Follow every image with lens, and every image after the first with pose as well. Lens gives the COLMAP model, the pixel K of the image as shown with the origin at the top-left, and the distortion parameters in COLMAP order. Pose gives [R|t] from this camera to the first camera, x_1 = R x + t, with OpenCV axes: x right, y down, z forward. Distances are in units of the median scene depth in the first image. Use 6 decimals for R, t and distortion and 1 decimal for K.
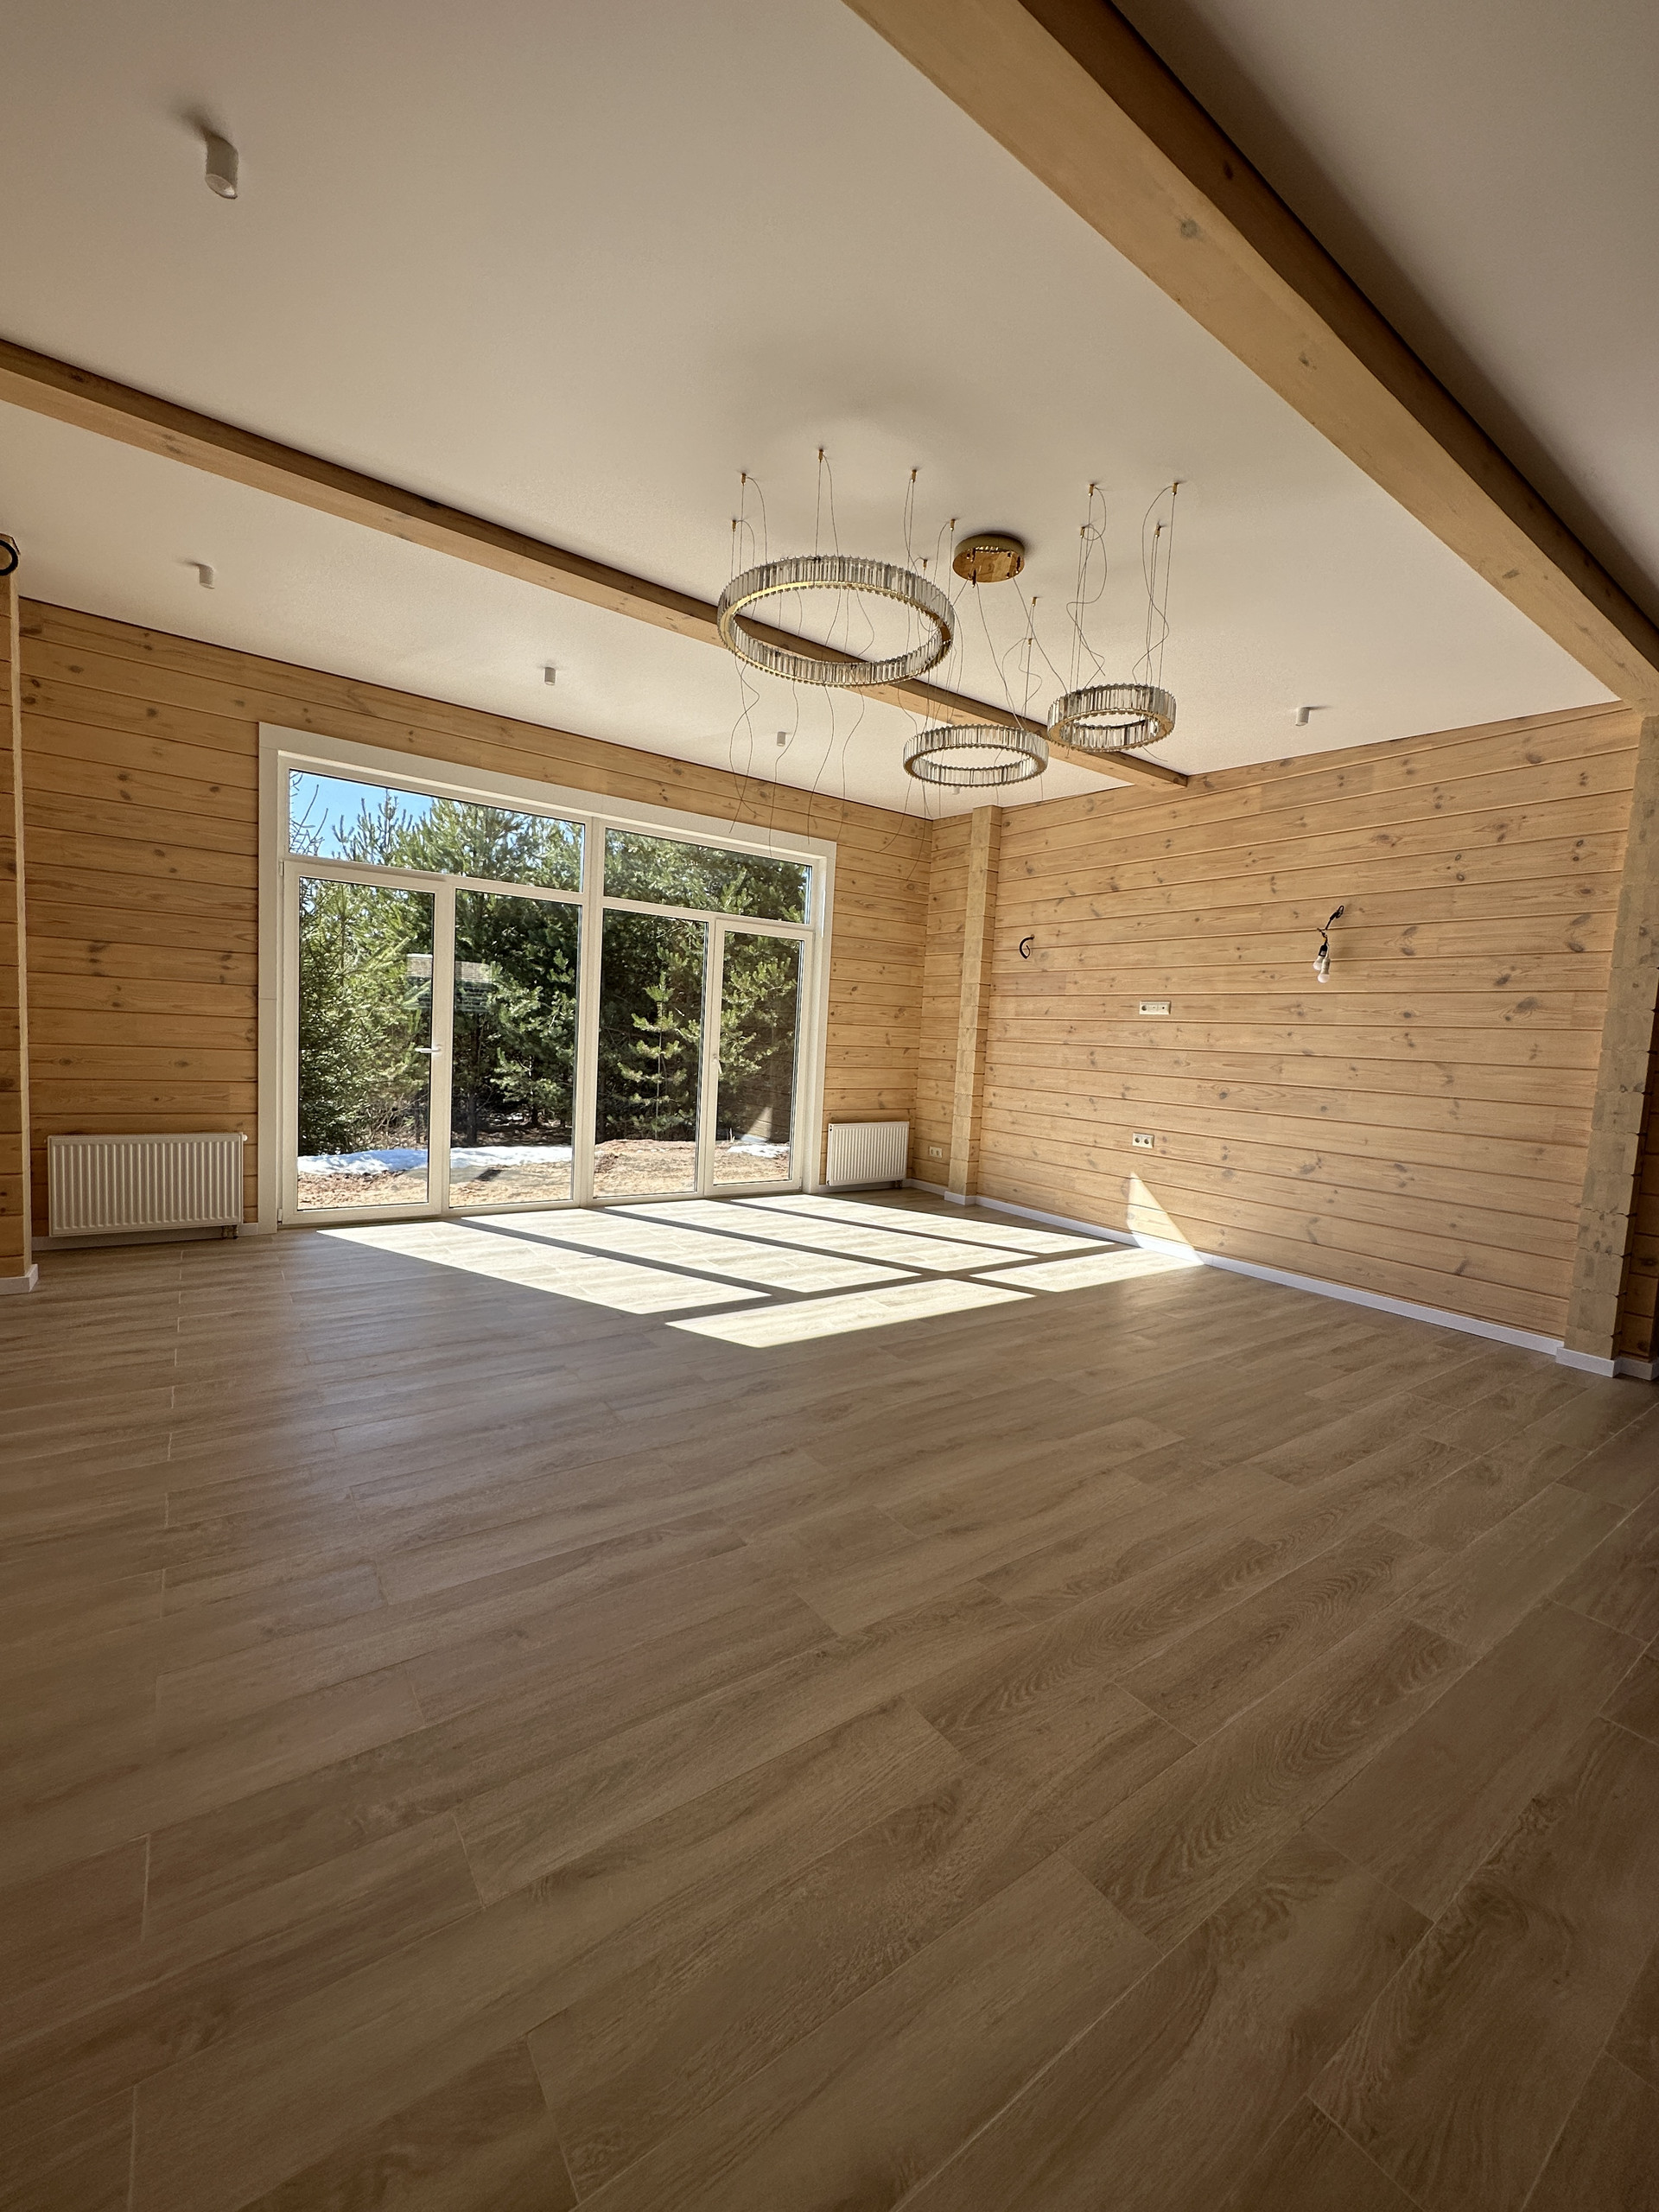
lens RADIAL K [[885.3, 0, 828.3], [0, 885.3, 1105.2], [0, 0, 1]] dist [0.002468, 0.000087]
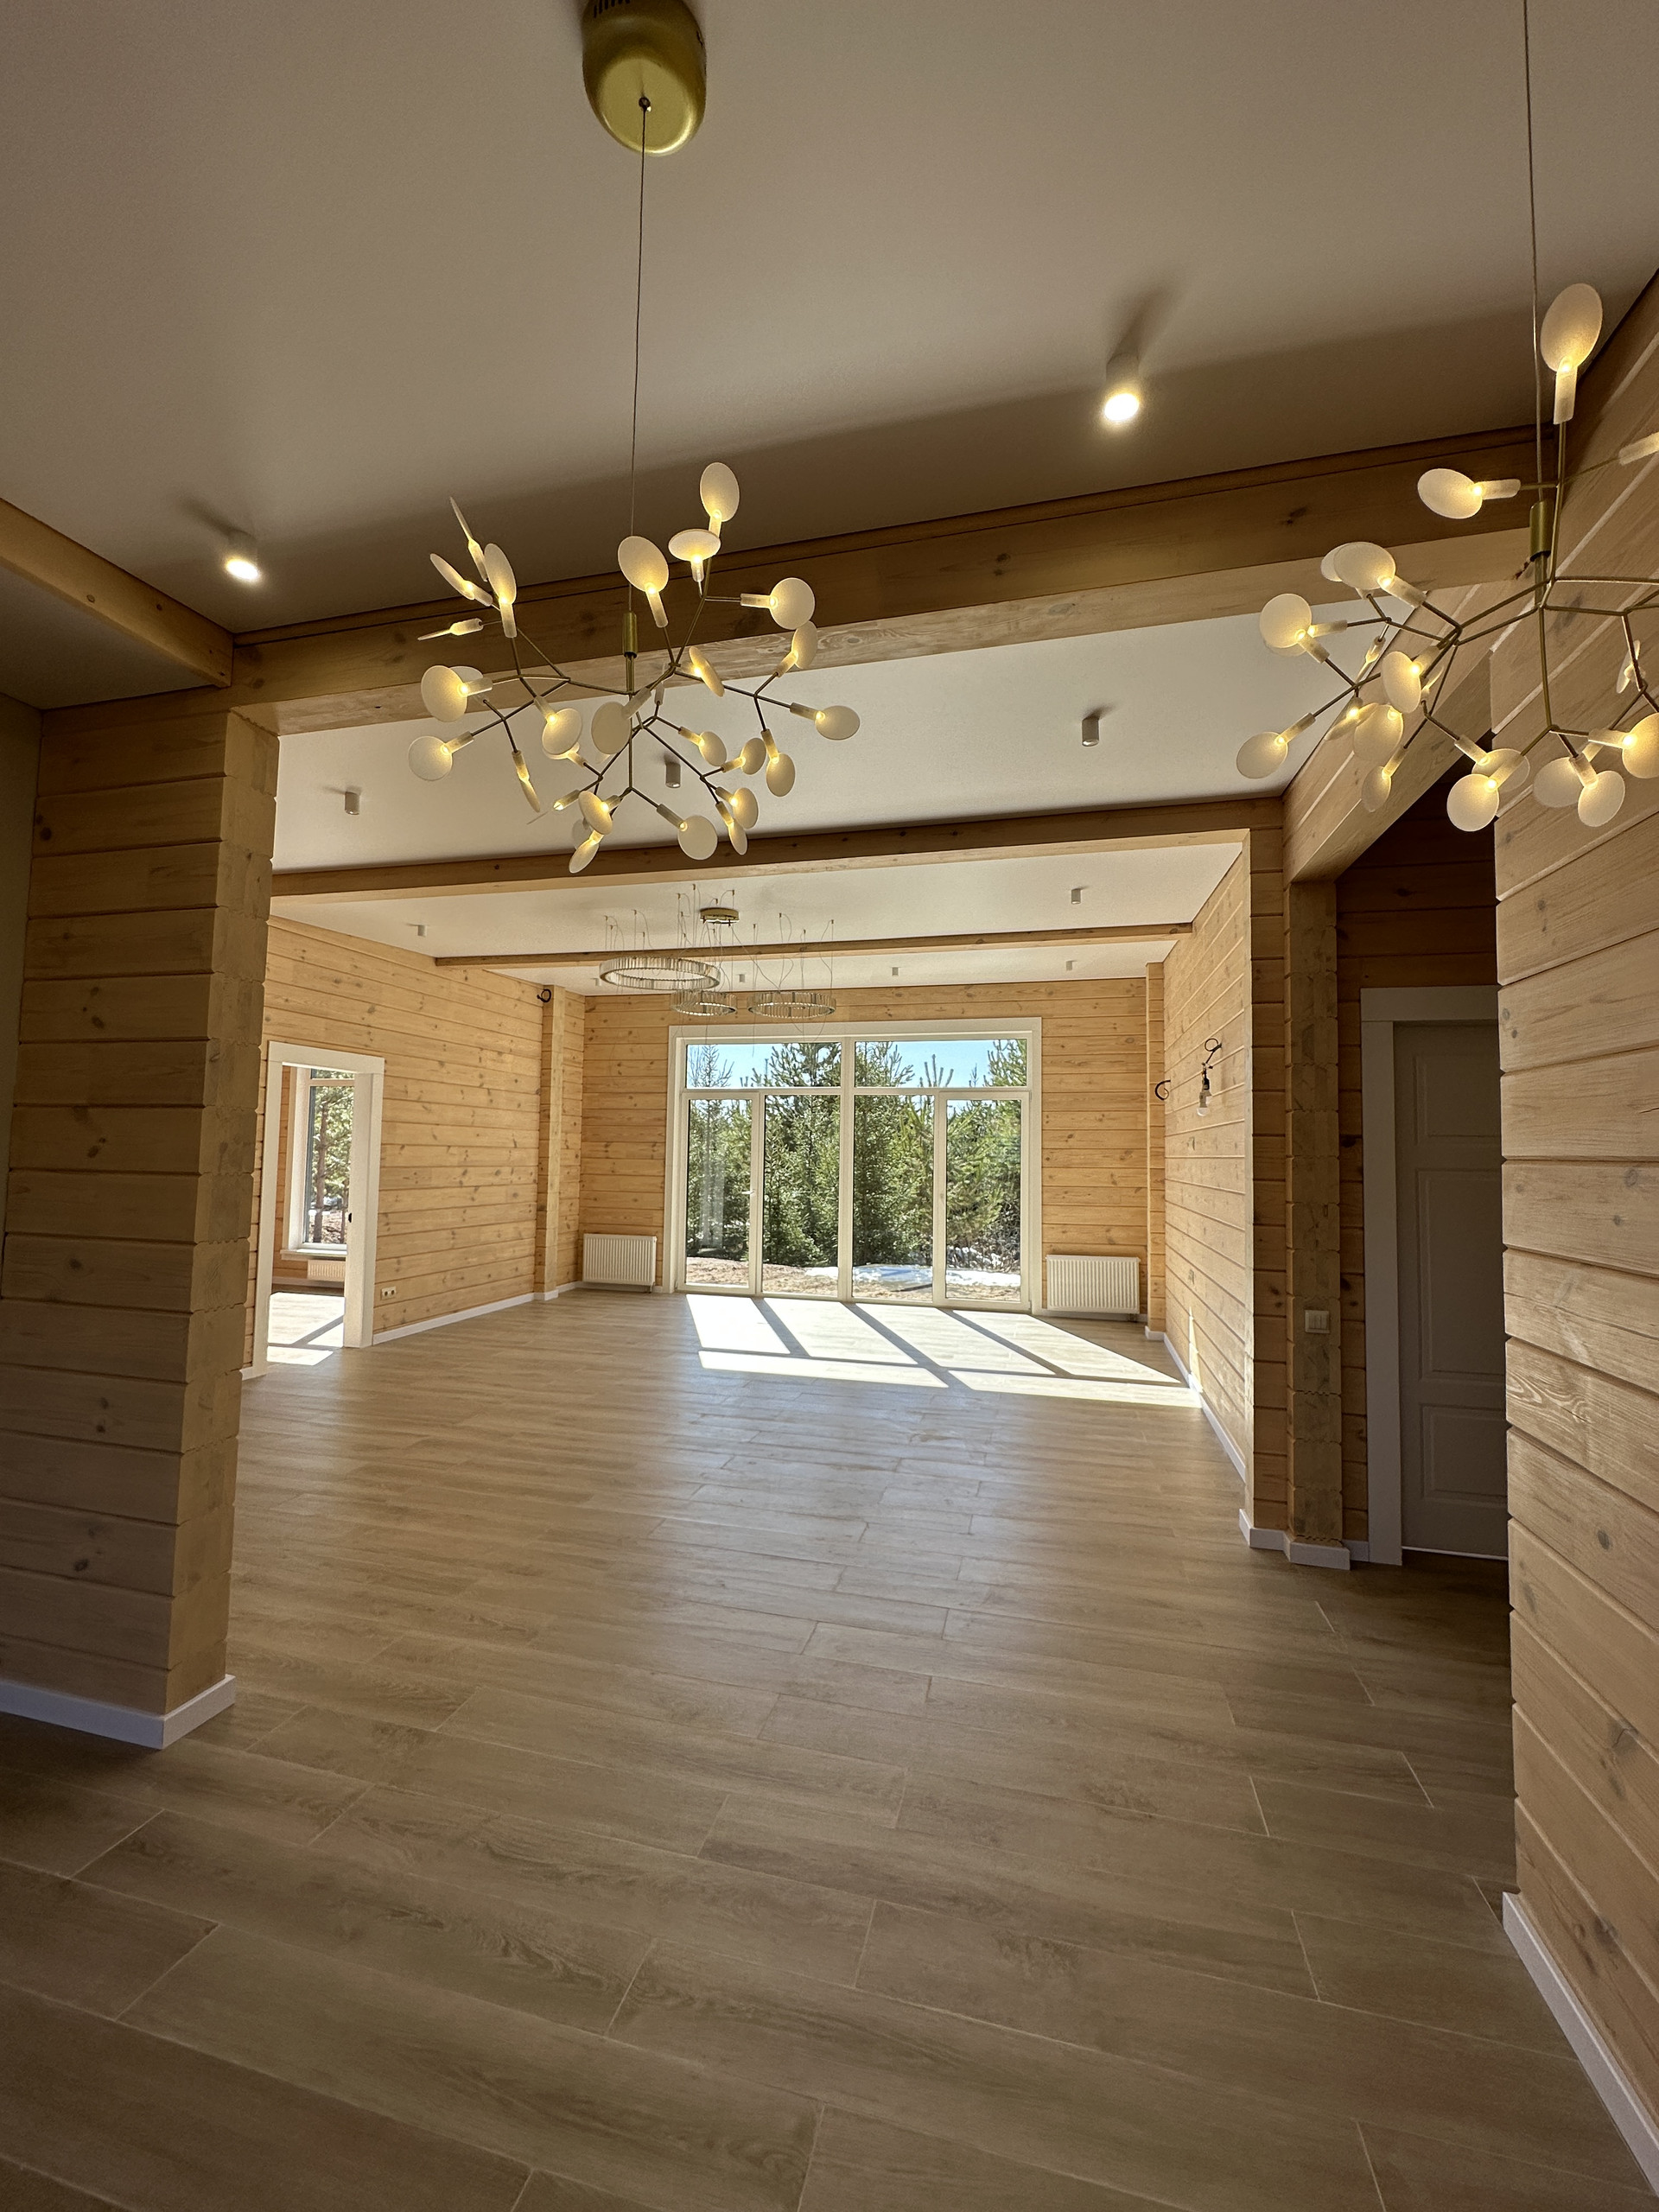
lens RADIAL K [[885.3, 0, 827.1], [0, 885.3, 1104.2], [0, 0, 1]] dist [0.002468, 0.000087]
pose [[0.644950, -0.085377, -0.759441, 1.043670], [-0.042890, 0.988130, -0.147510, 0.014450], [0.763021, 0.127709, 0.633632, 0.043279]]
